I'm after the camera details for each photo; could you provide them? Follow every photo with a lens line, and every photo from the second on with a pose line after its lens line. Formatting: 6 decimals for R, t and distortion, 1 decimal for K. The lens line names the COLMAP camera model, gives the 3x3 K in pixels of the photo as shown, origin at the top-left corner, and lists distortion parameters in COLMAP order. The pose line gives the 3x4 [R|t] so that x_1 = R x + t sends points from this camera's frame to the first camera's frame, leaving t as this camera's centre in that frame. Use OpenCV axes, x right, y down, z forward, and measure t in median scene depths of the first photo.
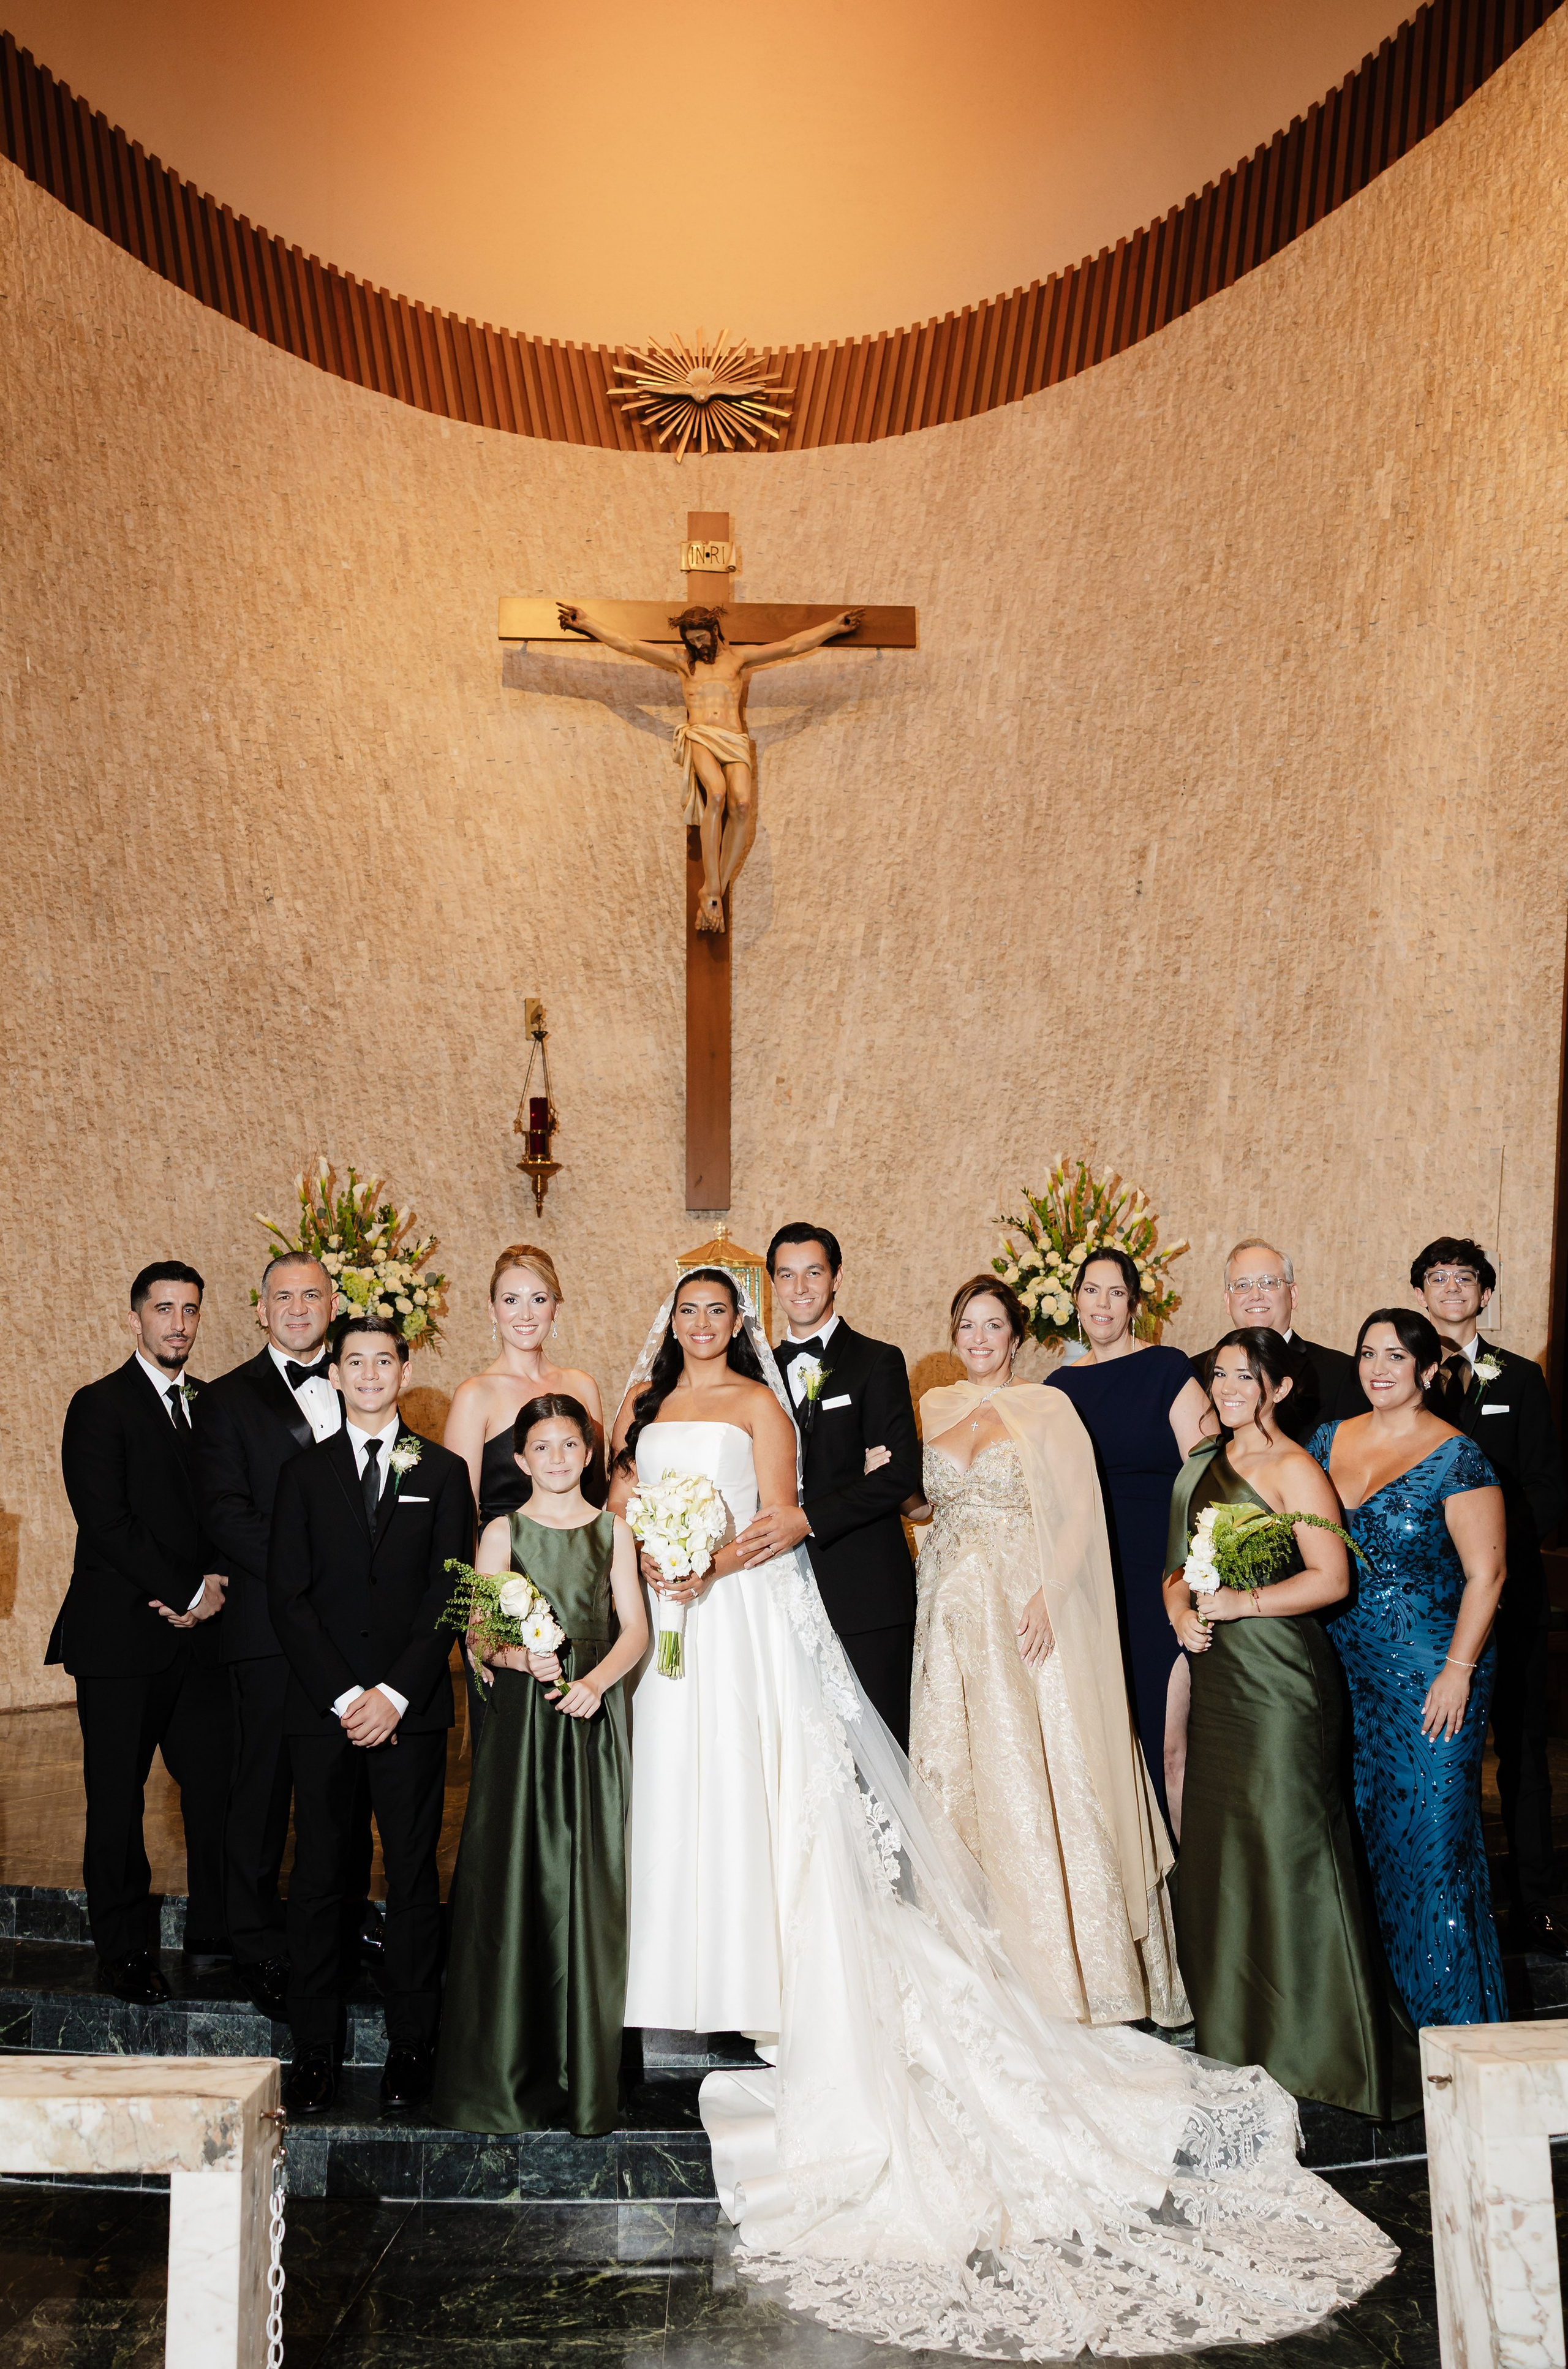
lens RADIAL K [[2063.4, 0, 749.8], [0, 2063.4, 1083.7], [0, 0, 1]] dist [0.003845, 0.010224]
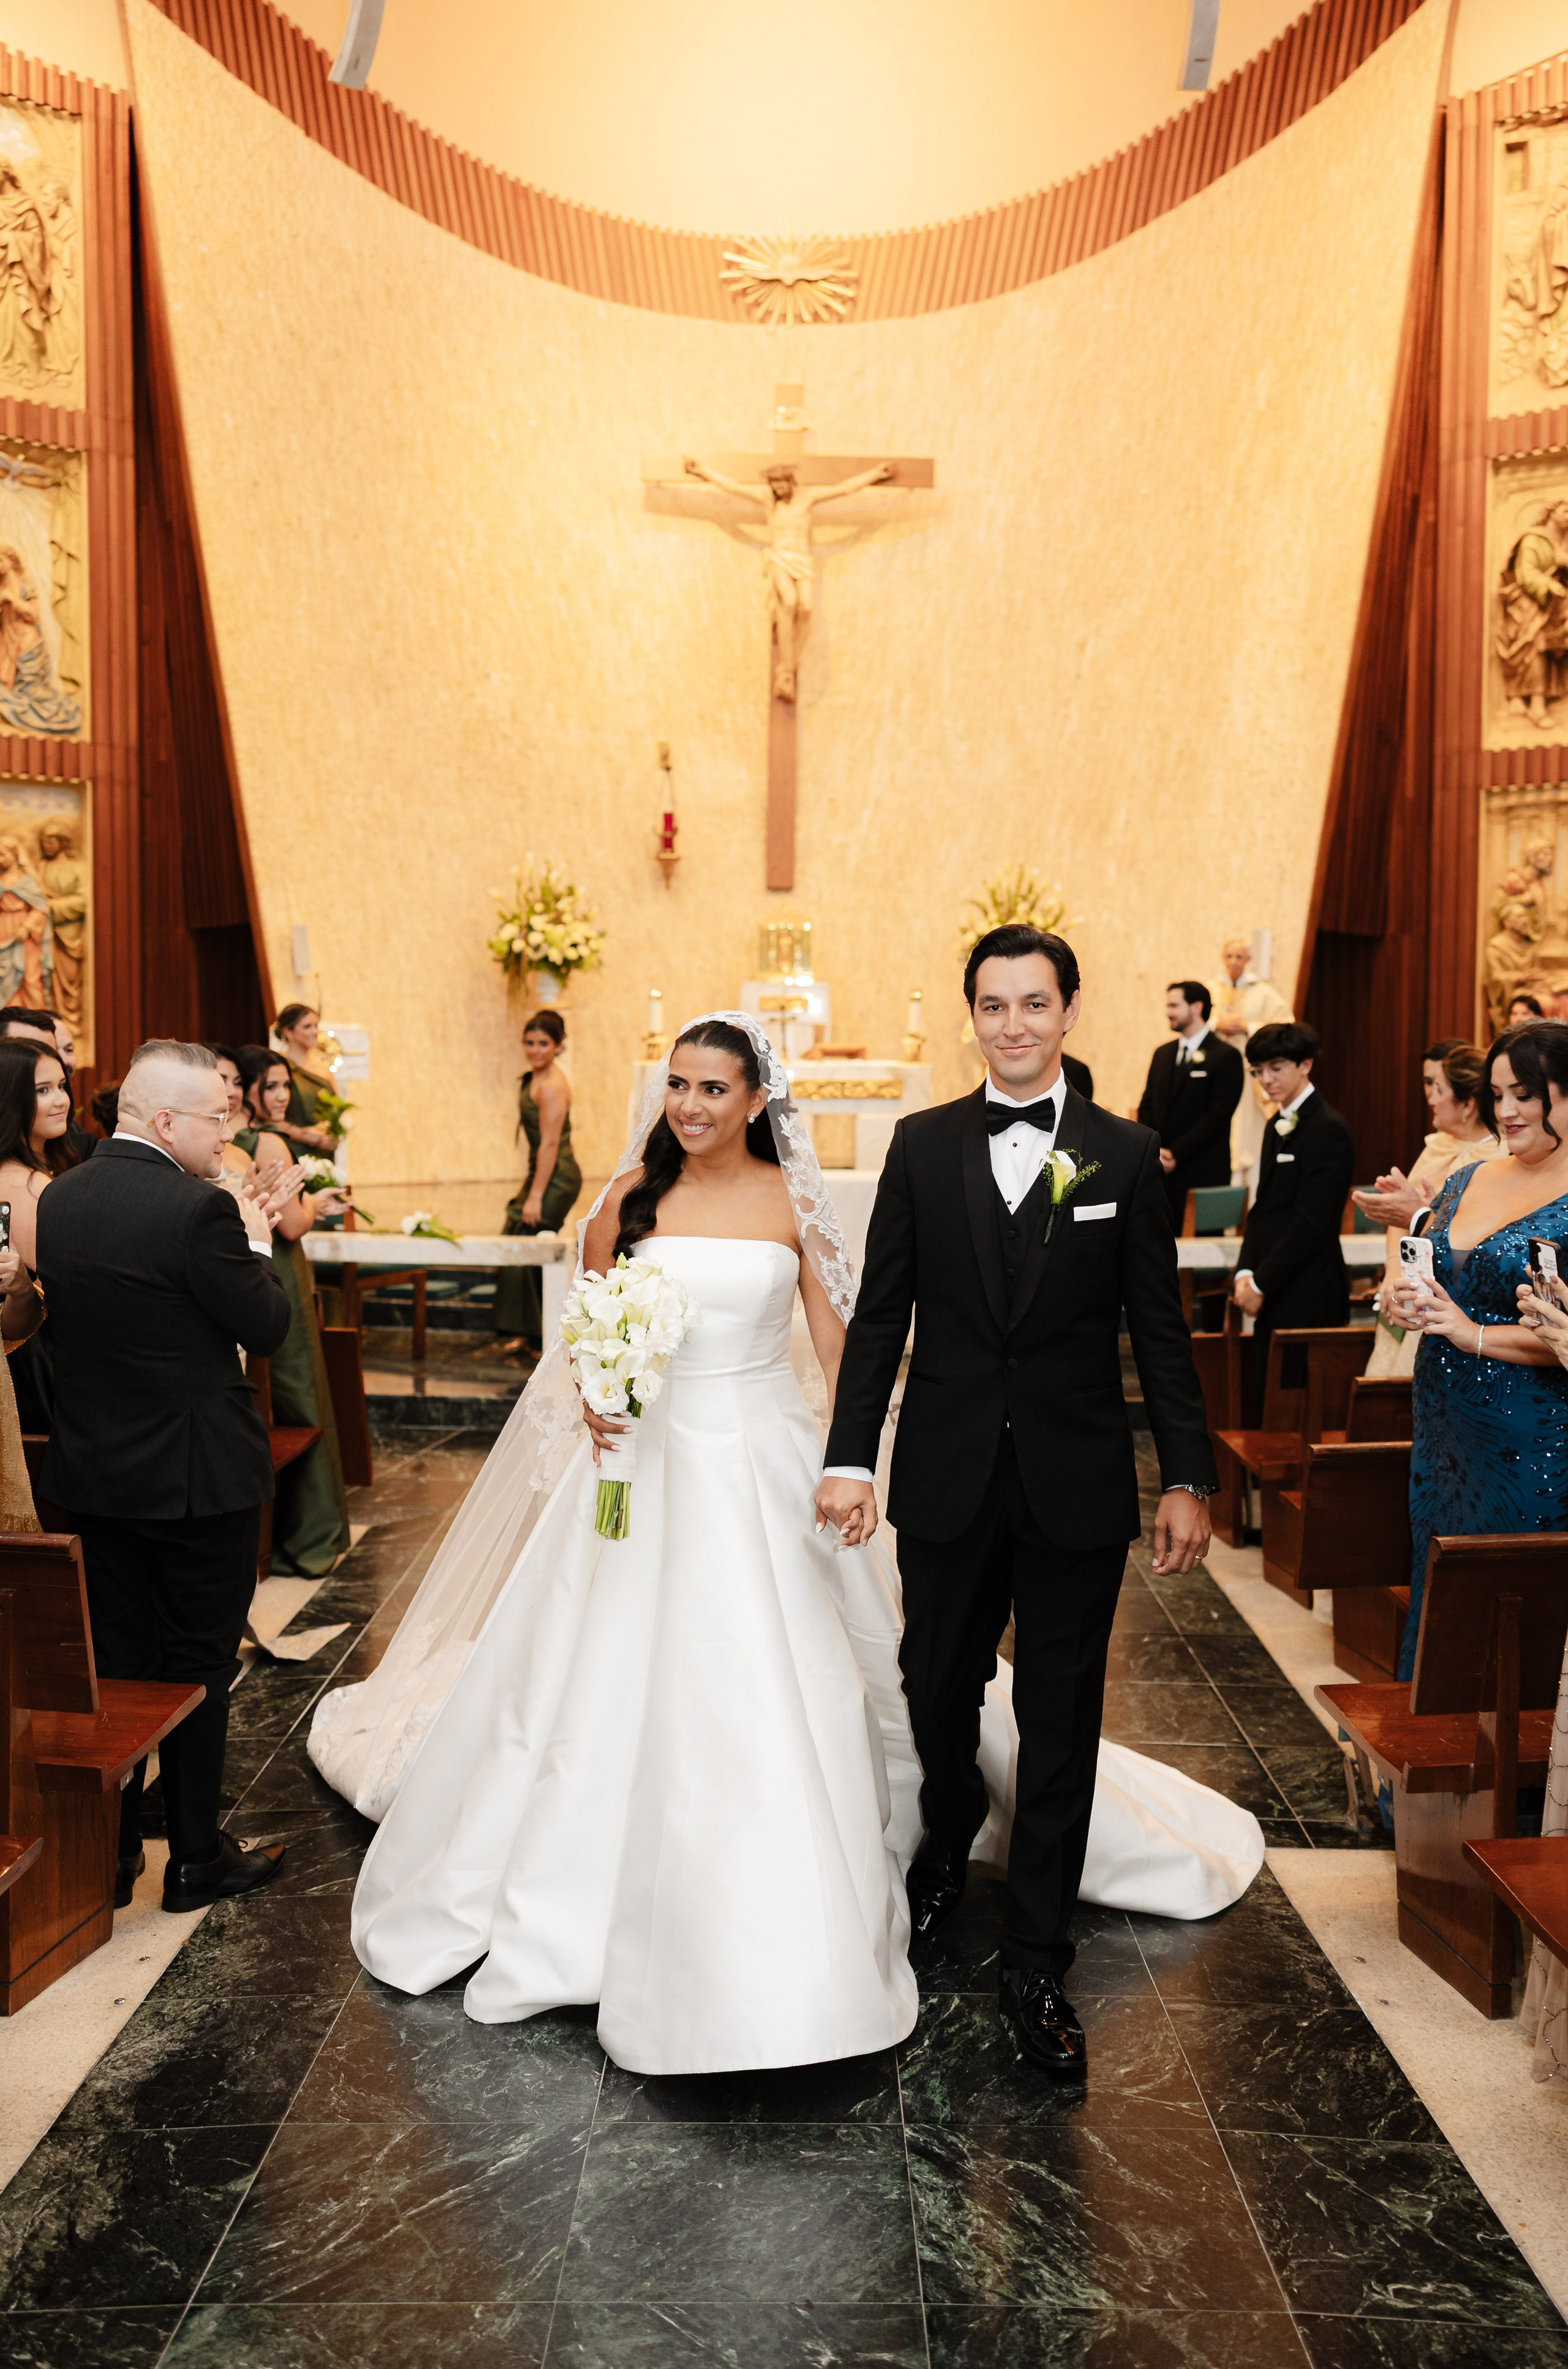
lens RADIAL K [[1978.3, 0, 787.9], [0, 1978.3, 1147.8], [0, 0, 1]] dist [0.007839, -0.003890]
pose [[0.998870, 0.024058, -0.040996, 0.049601], [-0.014515, 0.975646, 0.218869, -0.070476], [0.045263, -0.218027, 0.974893, -0.453134]]
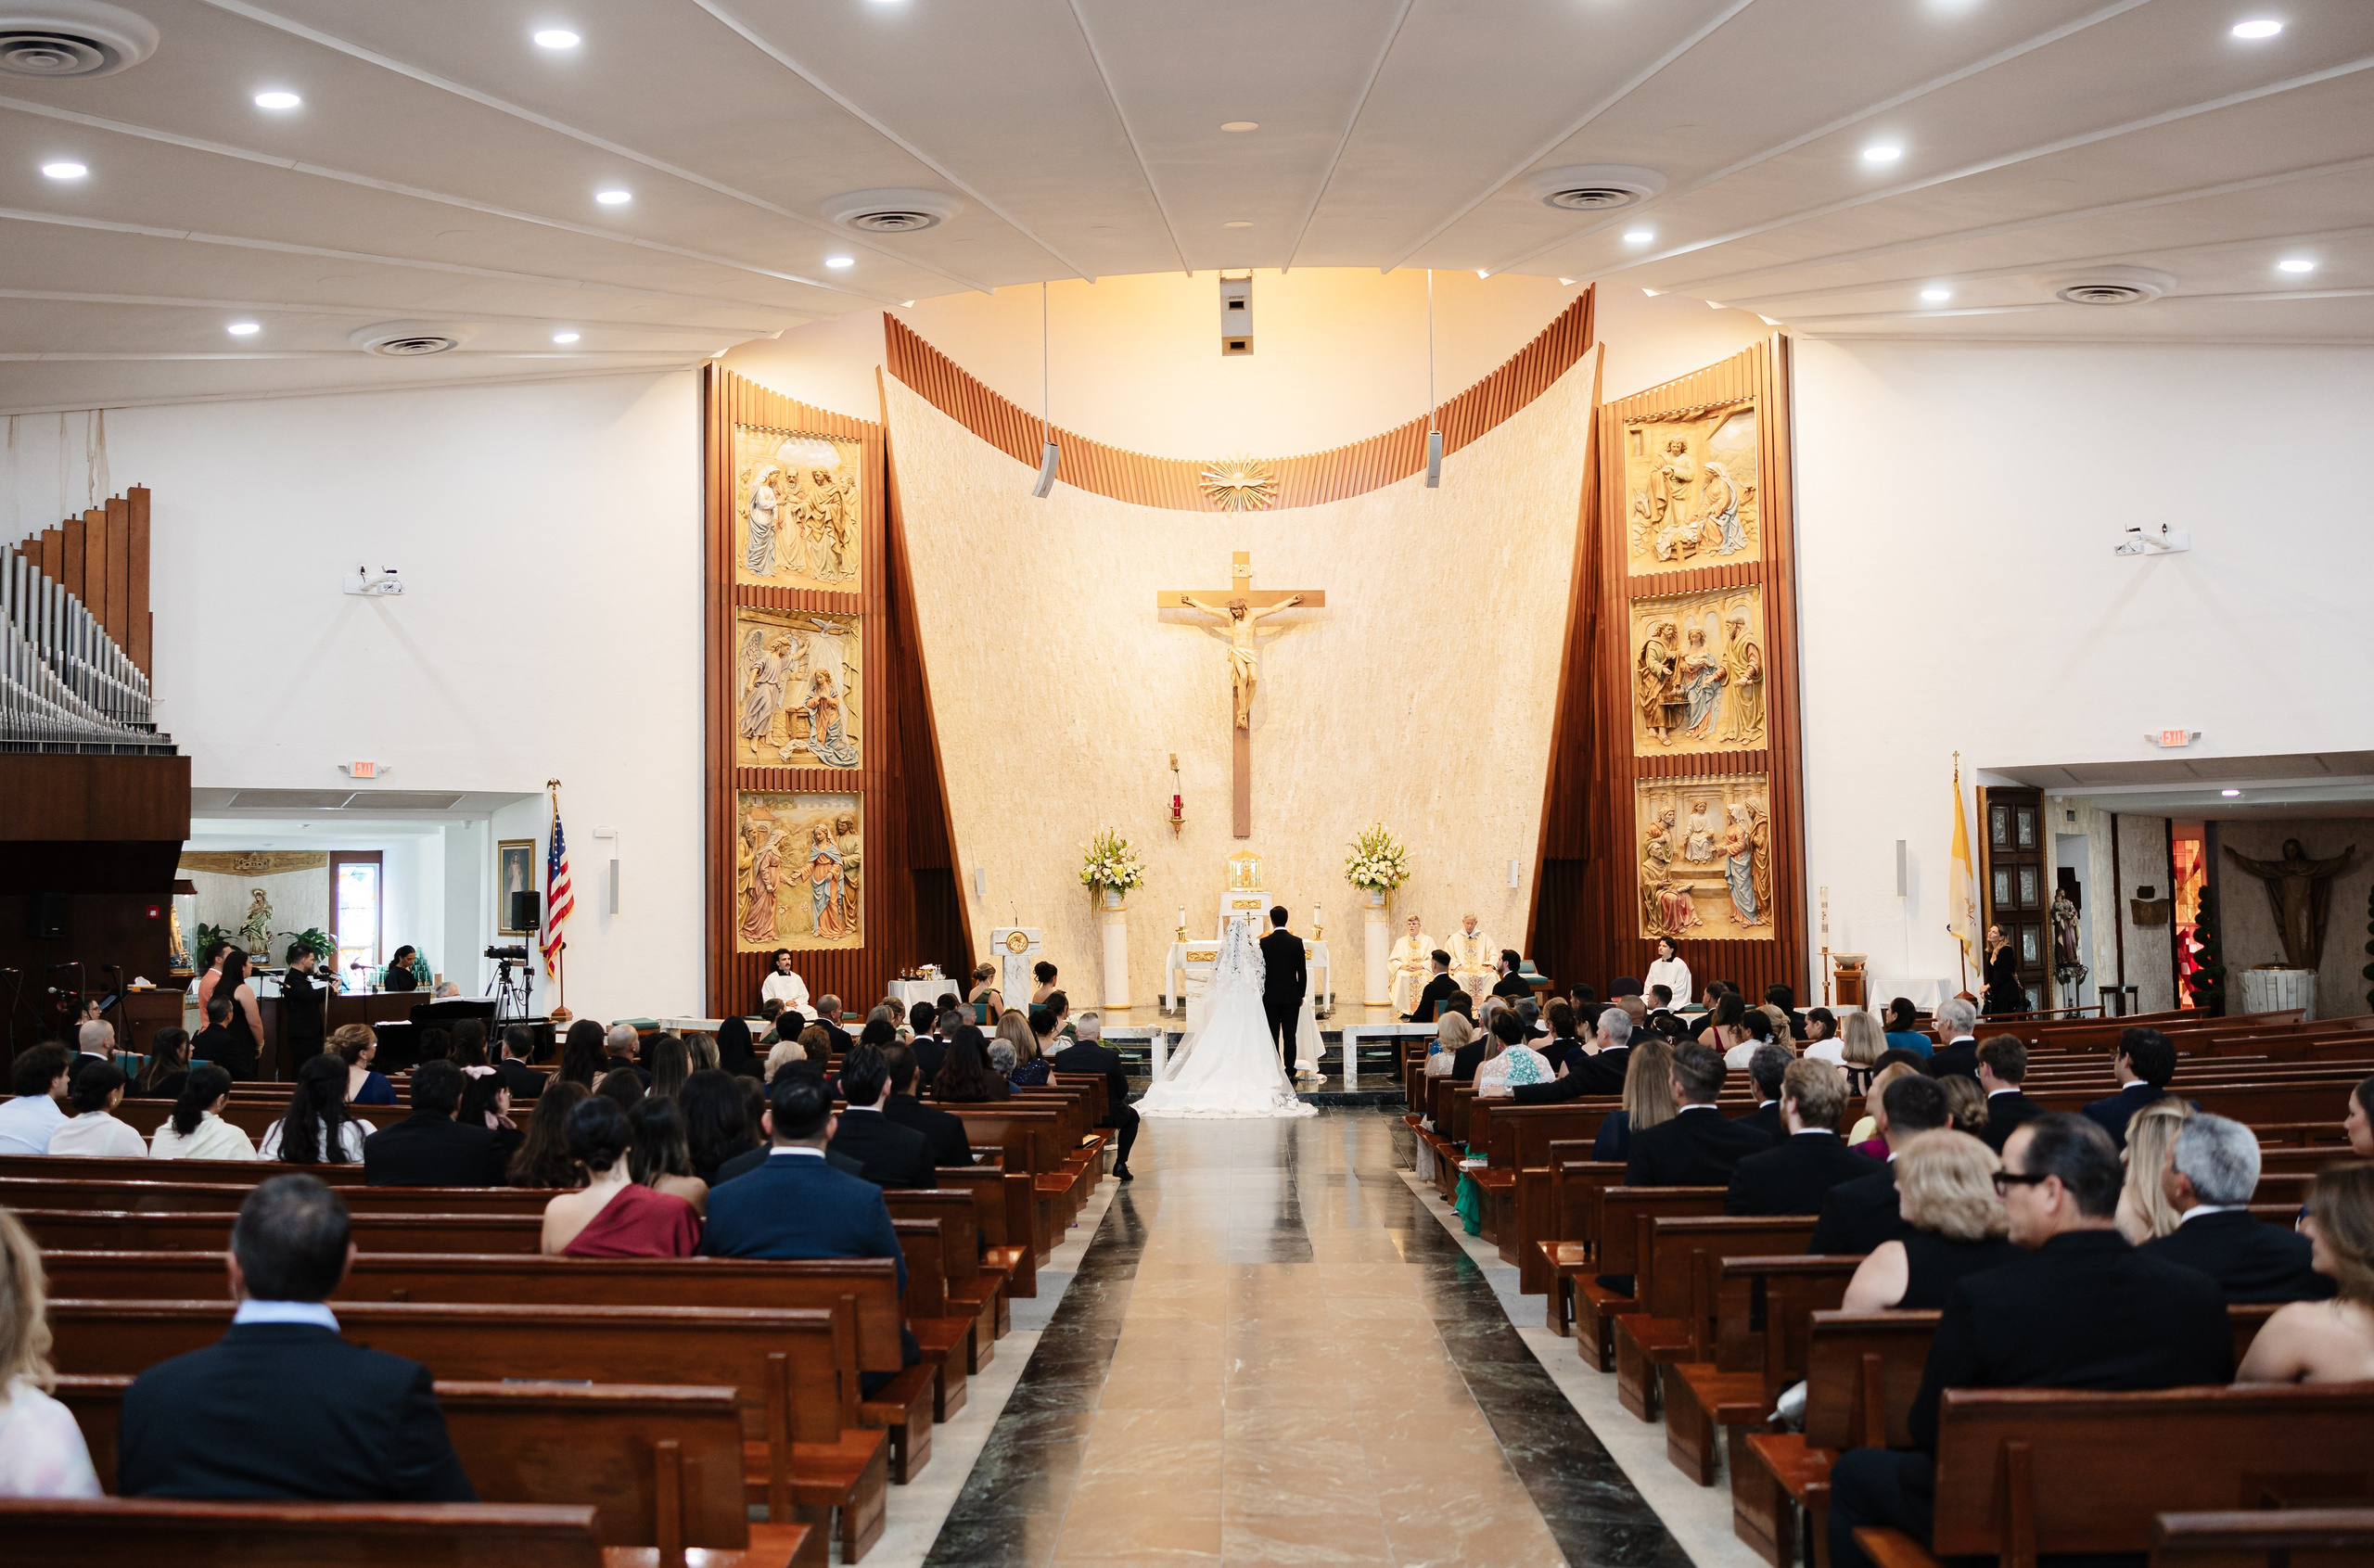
lens RADIAL K [[1982.3, 0, 1130.3], [0, 1982.3, 782.1], [0, 0, 1]] dist [0.007839, -0.003890]
pose [[0.995813, -0.003124, -0.091356, 0.068262], [0.012896, 0.994222, 0.106568, -0.275568], [0.090495, -0.107300, 0.990100, -1.483001]]
